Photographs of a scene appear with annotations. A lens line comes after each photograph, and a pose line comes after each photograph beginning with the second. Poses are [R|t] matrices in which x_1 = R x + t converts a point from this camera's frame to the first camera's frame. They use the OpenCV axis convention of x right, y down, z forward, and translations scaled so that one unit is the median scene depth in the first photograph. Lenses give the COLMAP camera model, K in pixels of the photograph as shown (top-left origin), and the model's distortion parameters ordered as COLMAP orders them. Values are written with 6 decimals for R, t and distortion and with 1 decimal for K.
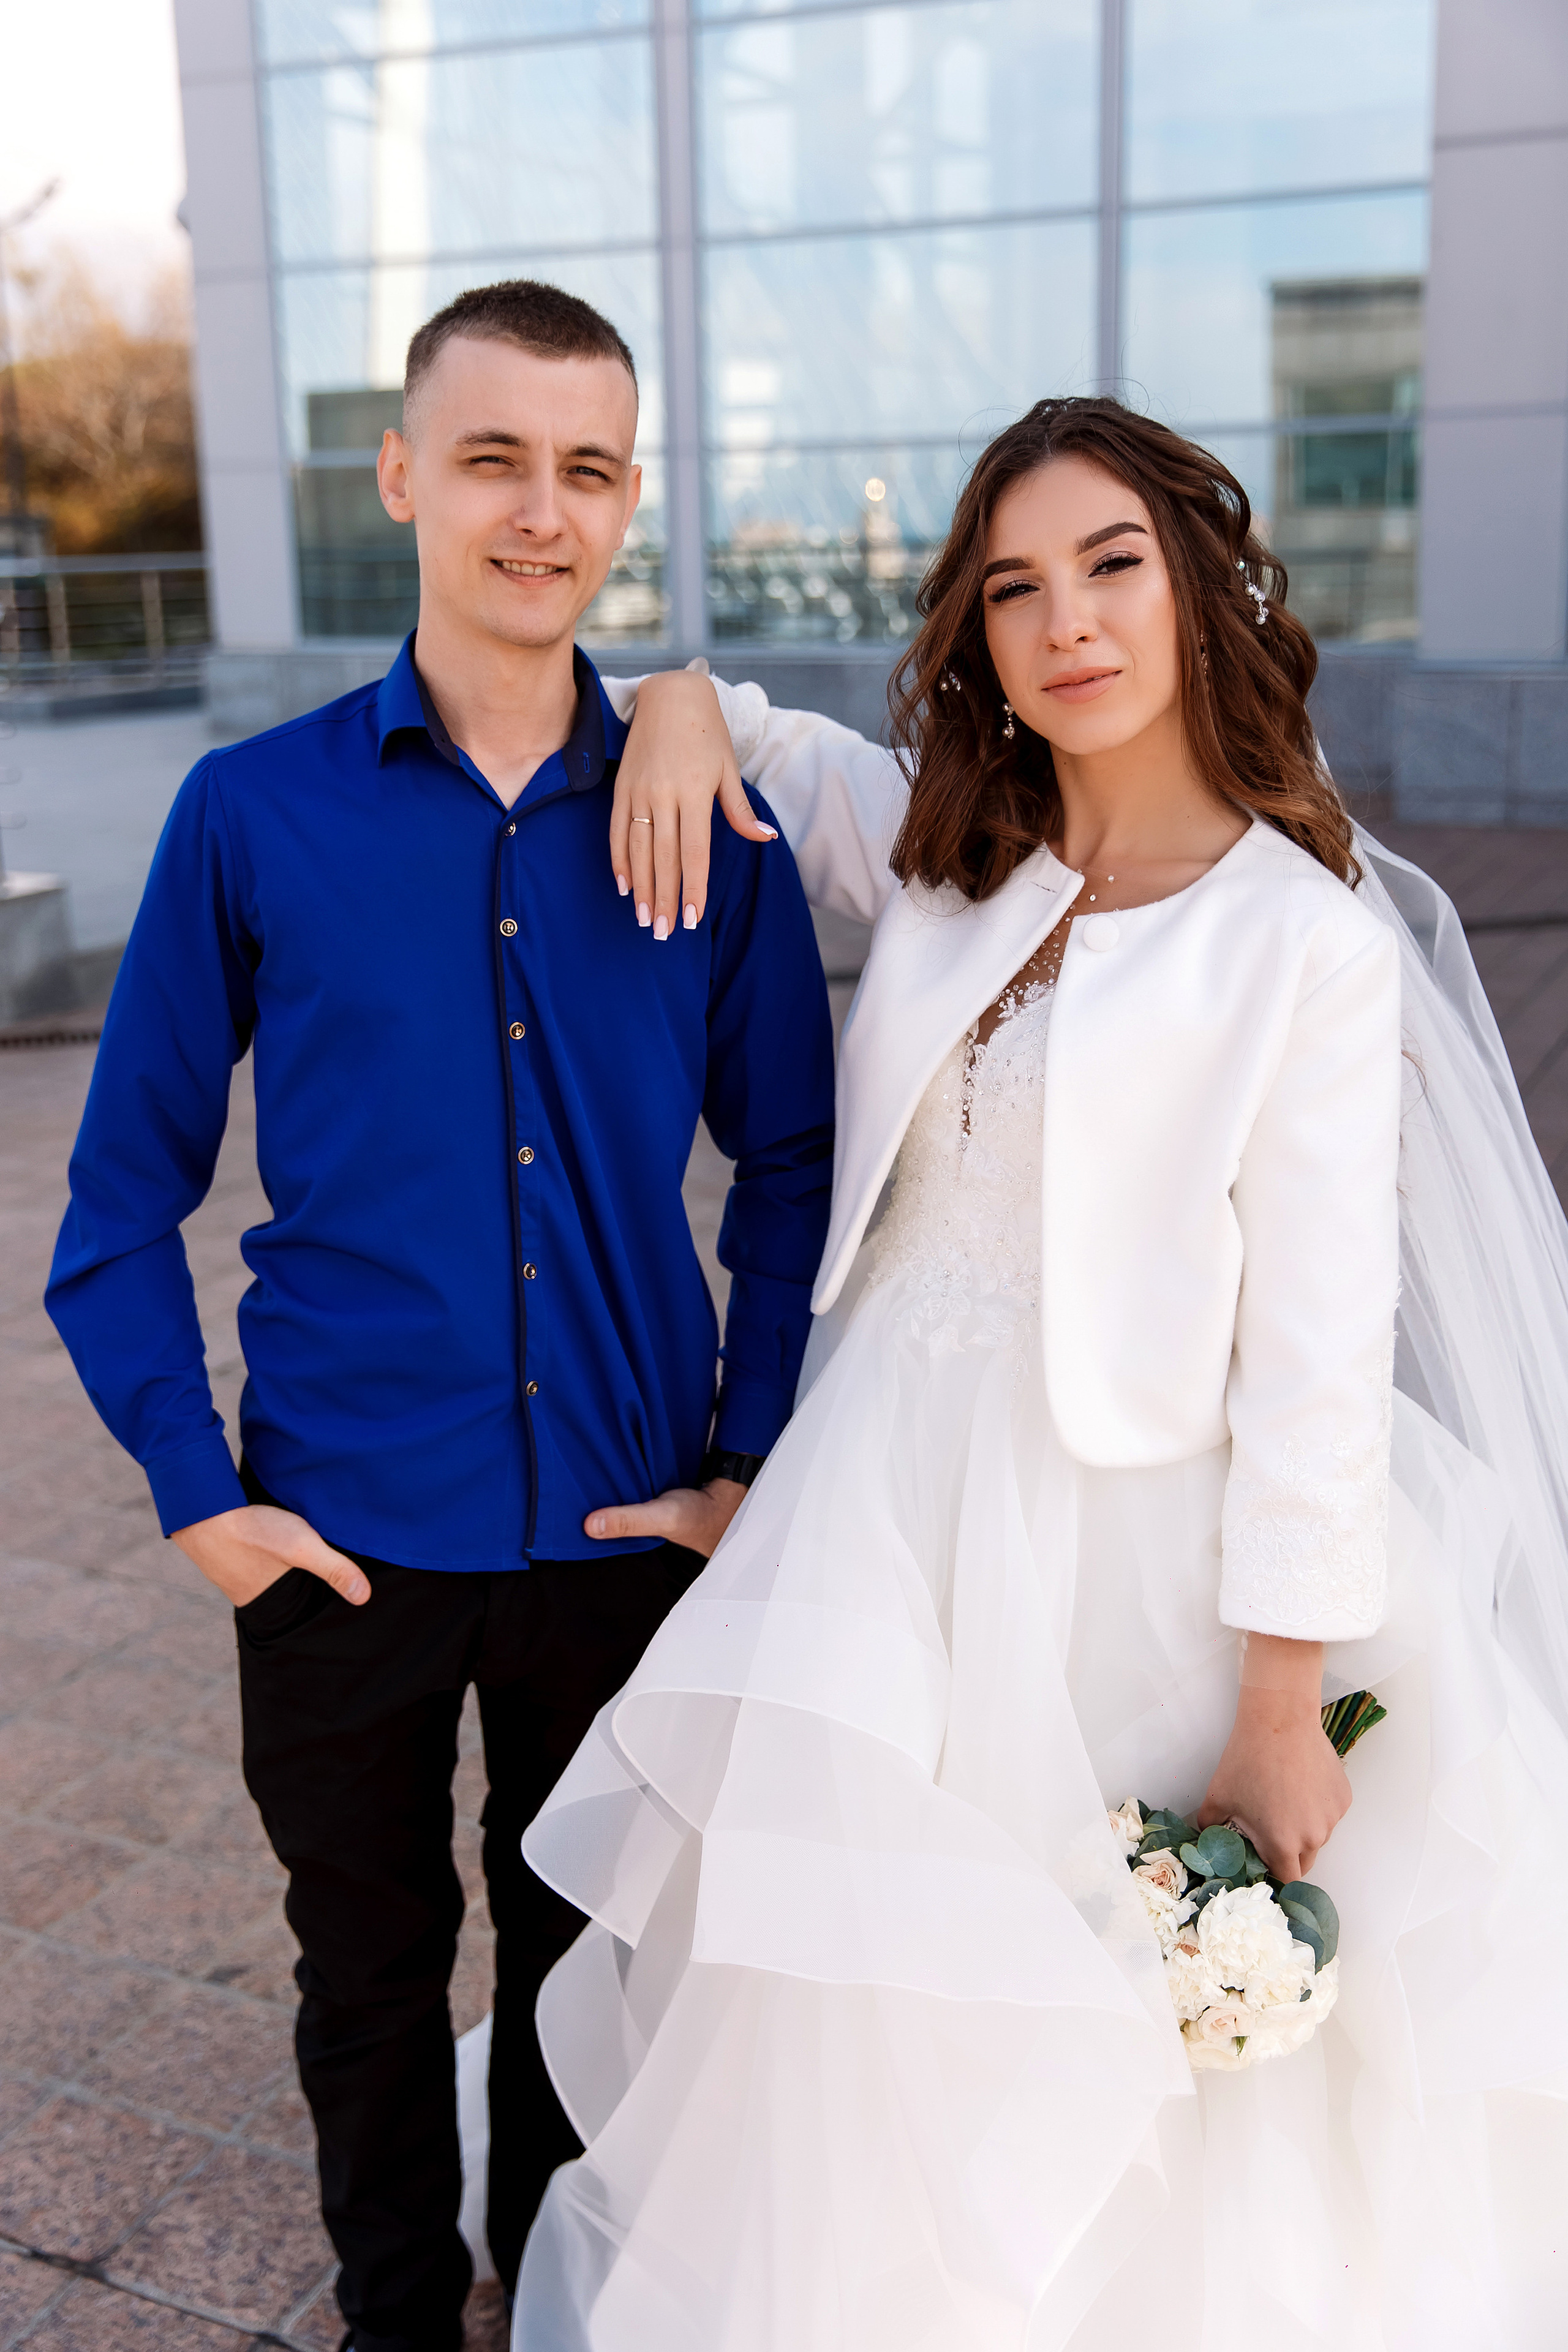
lens RADIAL K [[2487.1, 0, 772.4], [0, 2487.1, 1174.6], [0, 0, 1]] dist [0.005354, 0.000000]
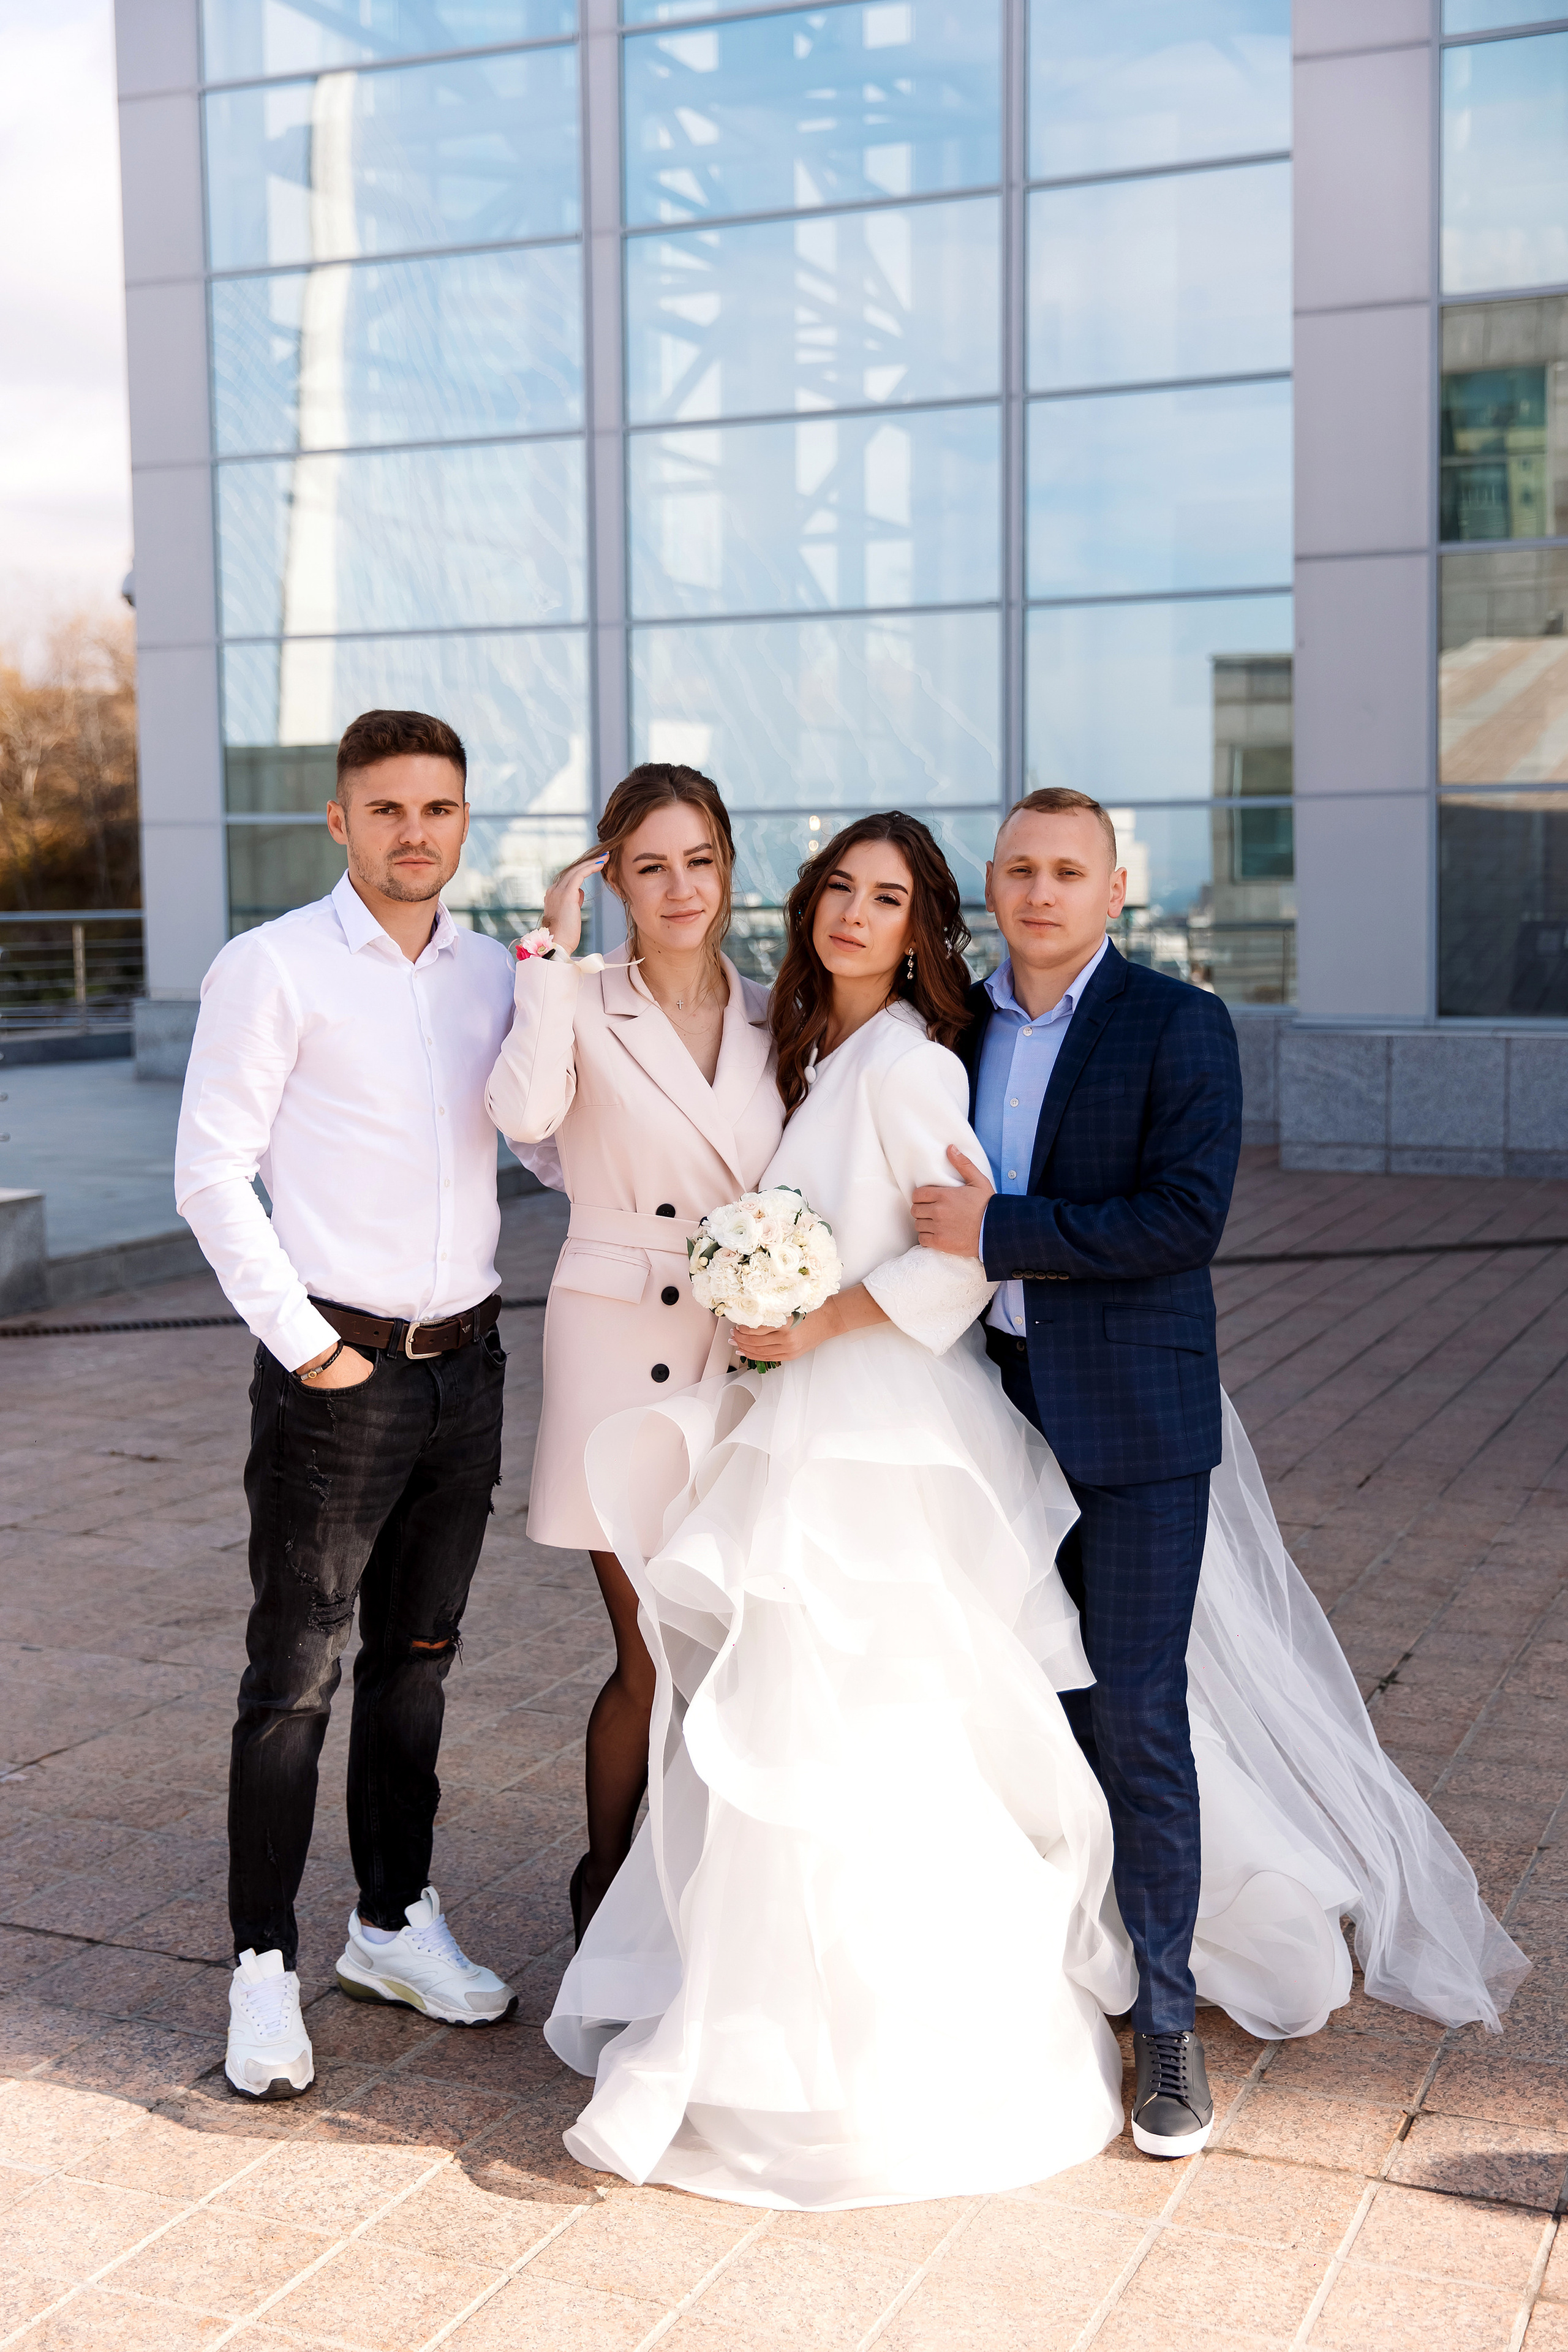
lens RADIAL K [[2826.8, 0, 757.3], [0, 2826.8, 1196.3], [0, 0, 1]] dist [-0.025384, 0.000000]
pose [[0.999733, 0.011470, 0.020058, 0.004089], [-0.008424, 0.989272, -0.145840, 0.037340], [-0.021516, 0.145632, 0.989105, -0.143432]]
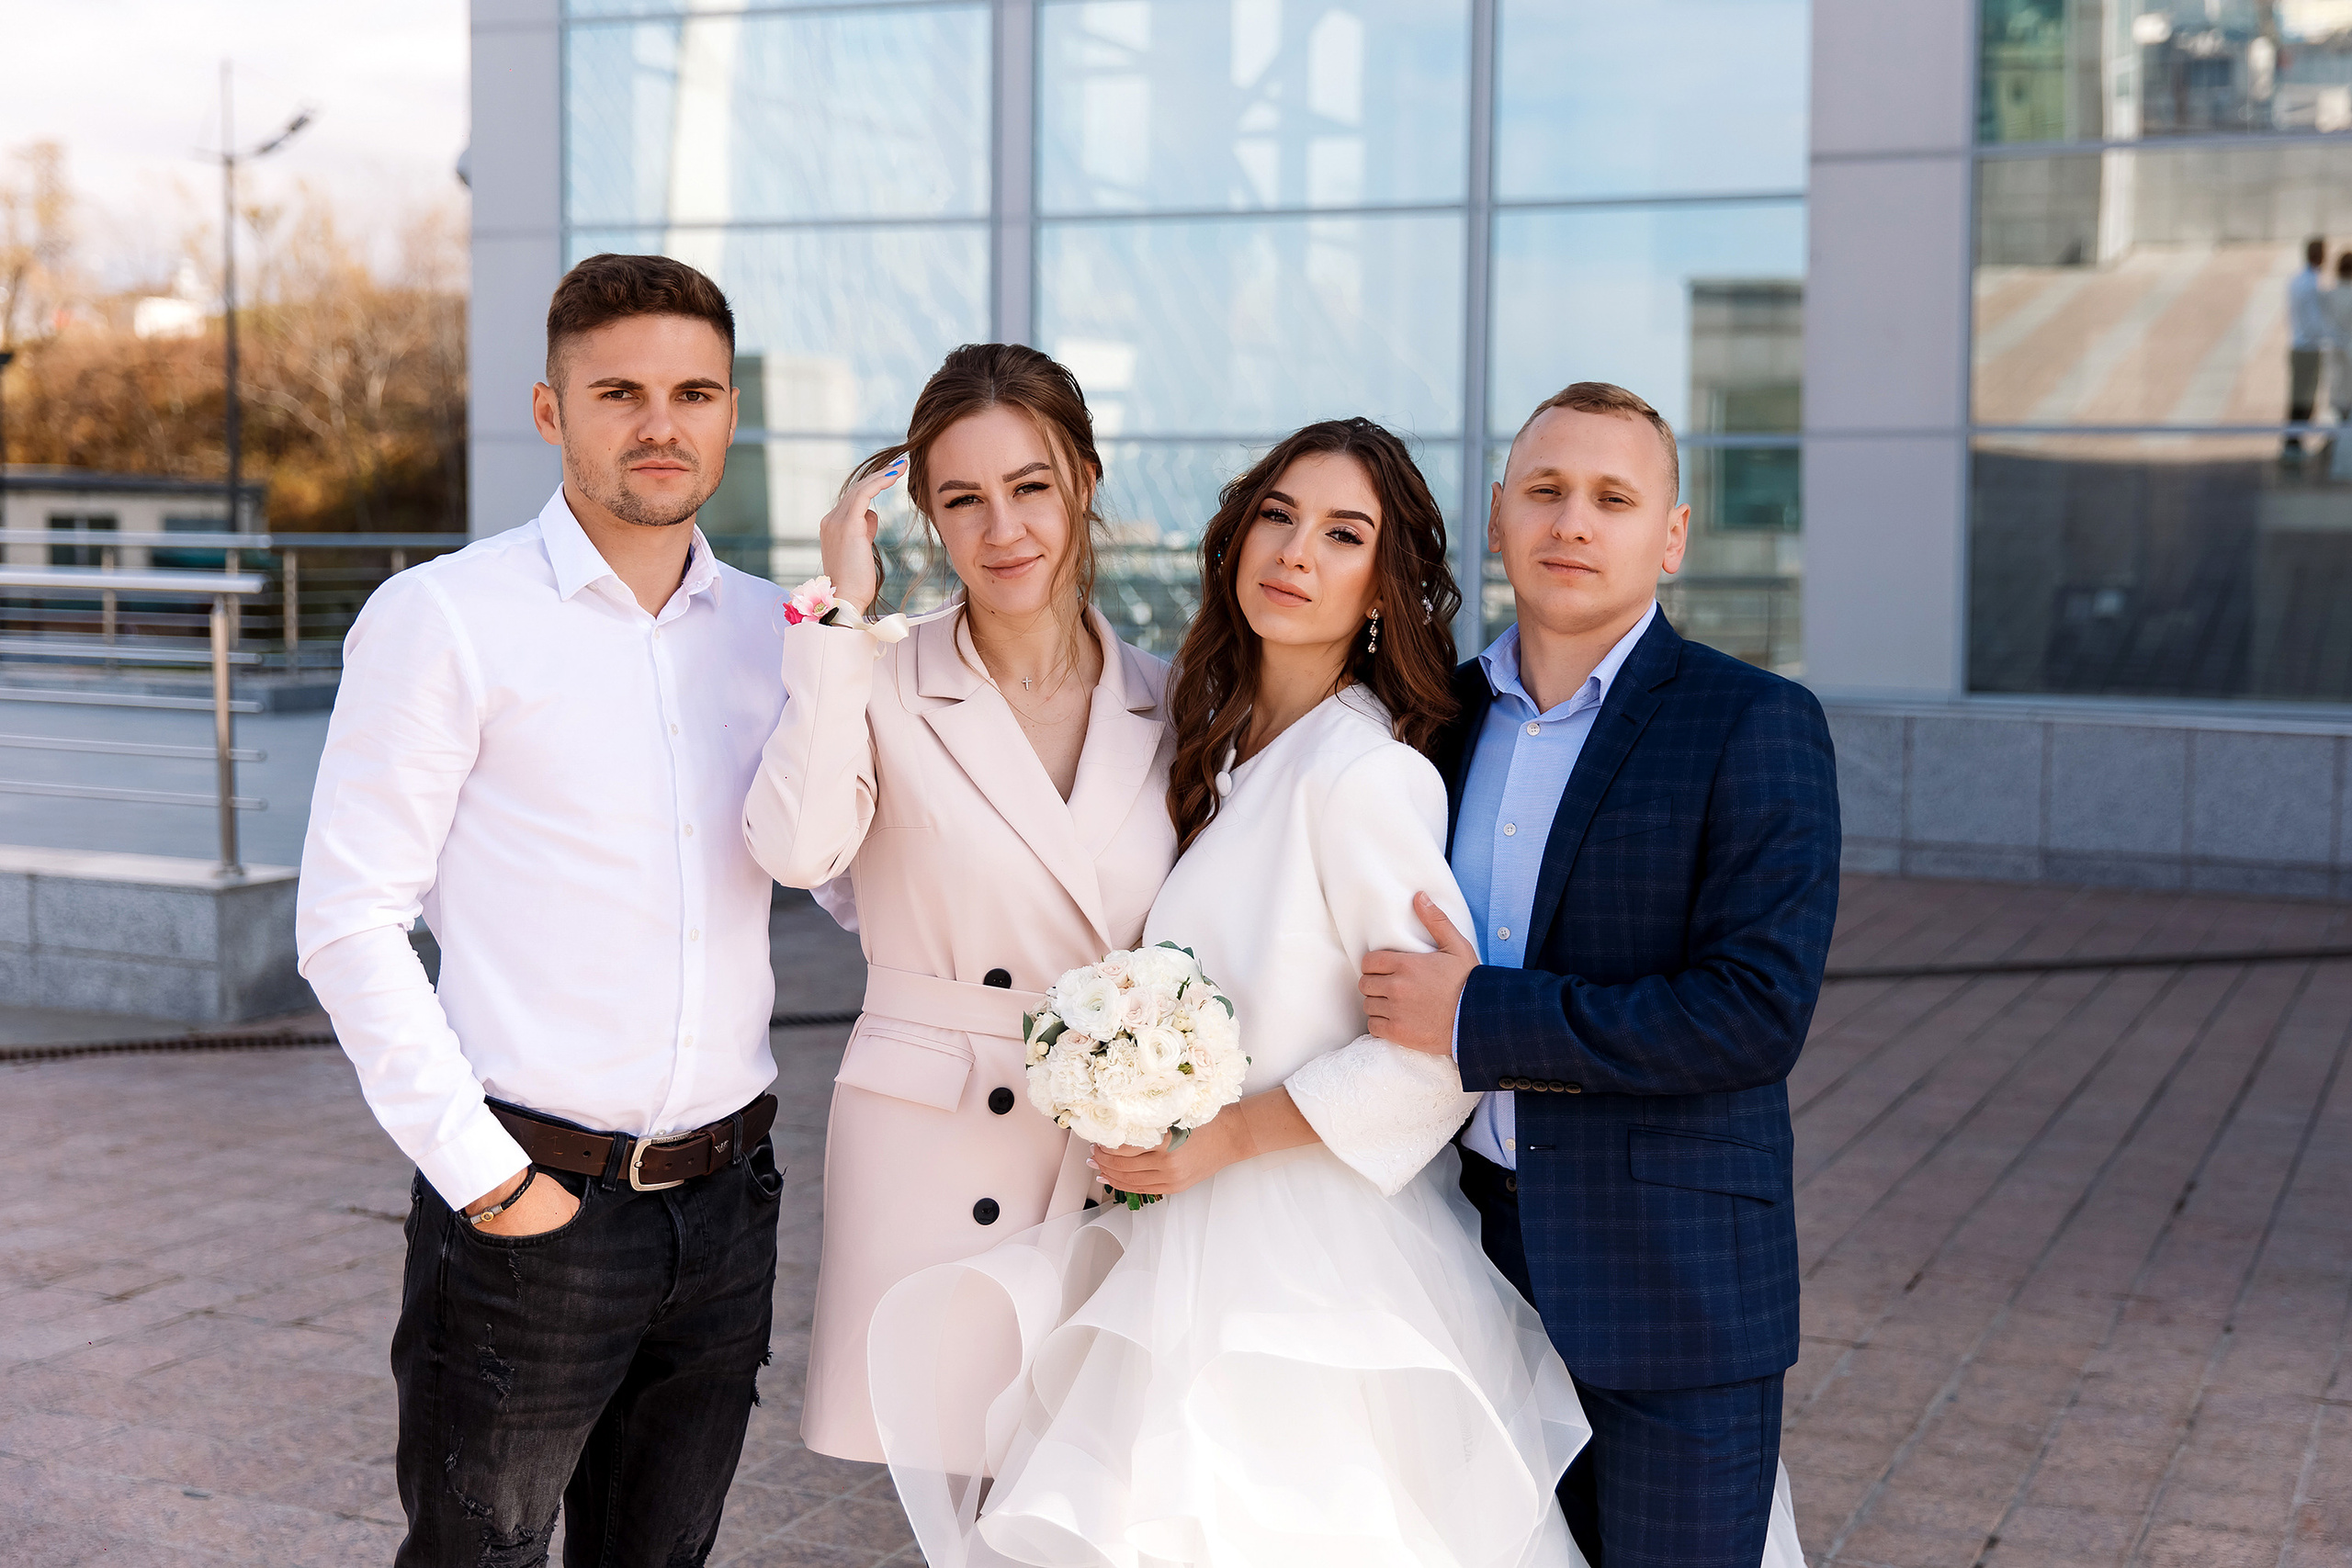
lens RADIAL K [[3055.6, 0, 1224.8], [0, 3055.6, 842.7], [0, 0, 1]] dist [0.007042, 0.000000]
pose [[0.998858, 0.031989, 0.035480, 0.007509], [-0.026221, 0.987949, -0.152545, 0.020121], [-0.039932, 0.151441, 0.987659, -0.075176]]
